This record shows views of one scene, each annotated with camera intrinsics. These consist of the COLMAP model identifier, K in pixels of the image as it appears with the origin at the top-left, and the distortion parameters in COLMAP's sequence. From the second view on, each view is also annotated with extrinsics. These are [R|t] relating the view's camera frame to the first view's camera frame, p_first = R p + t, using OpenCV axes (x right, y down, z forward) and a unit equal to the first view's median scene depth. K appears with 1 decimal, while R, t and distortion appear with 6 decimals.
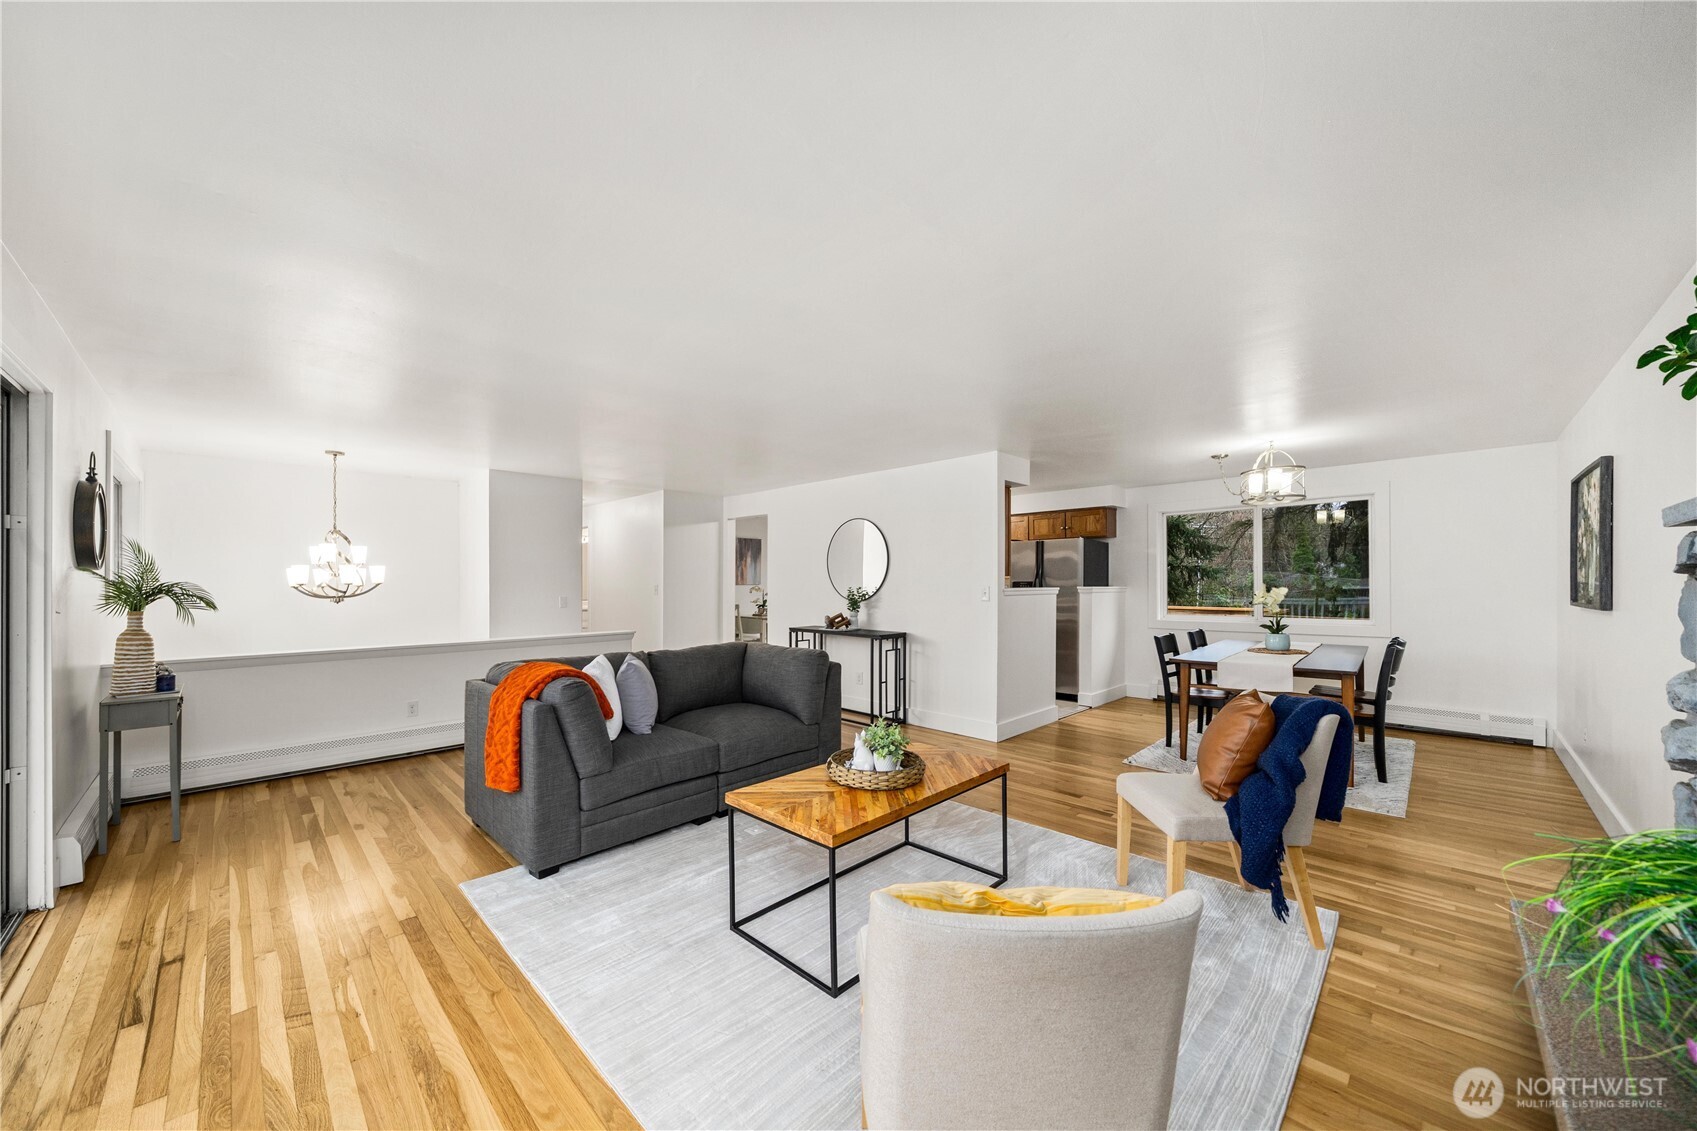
lens RADIAL K [[608.9, 0, 860.4], [0, 608.9, 566.2], [0, 0, 1]] dist [-0.000902, -0.000031]
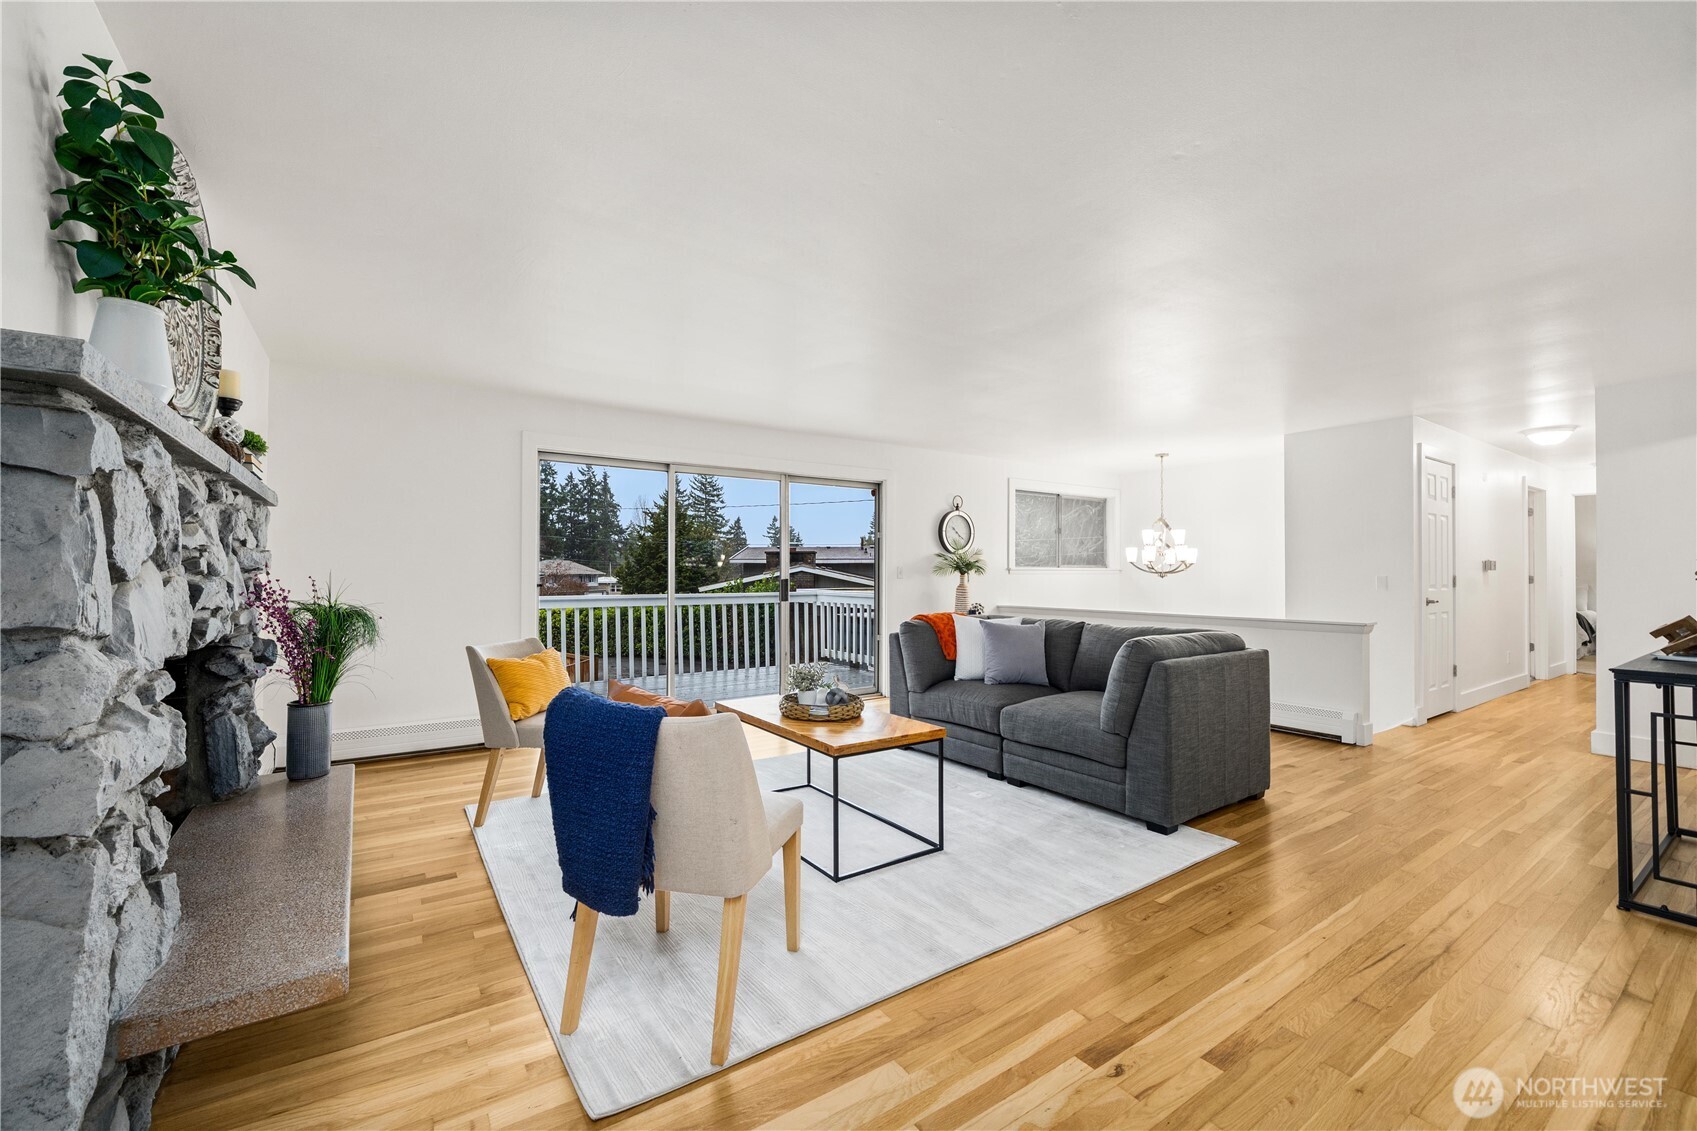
lens RADIAL K [[686.2, 0, 848.5], [0, 686.2, 565.5], [0, 0, 1]] dist [0.000603, -0.000044]
pose [[-0.193753, -0.005238, -0.981036, 1.065993], [0.030457, 0.999472, -0.011352, 0.056760], [0.980577, -0.032079, -0.193491, 1.070189]]
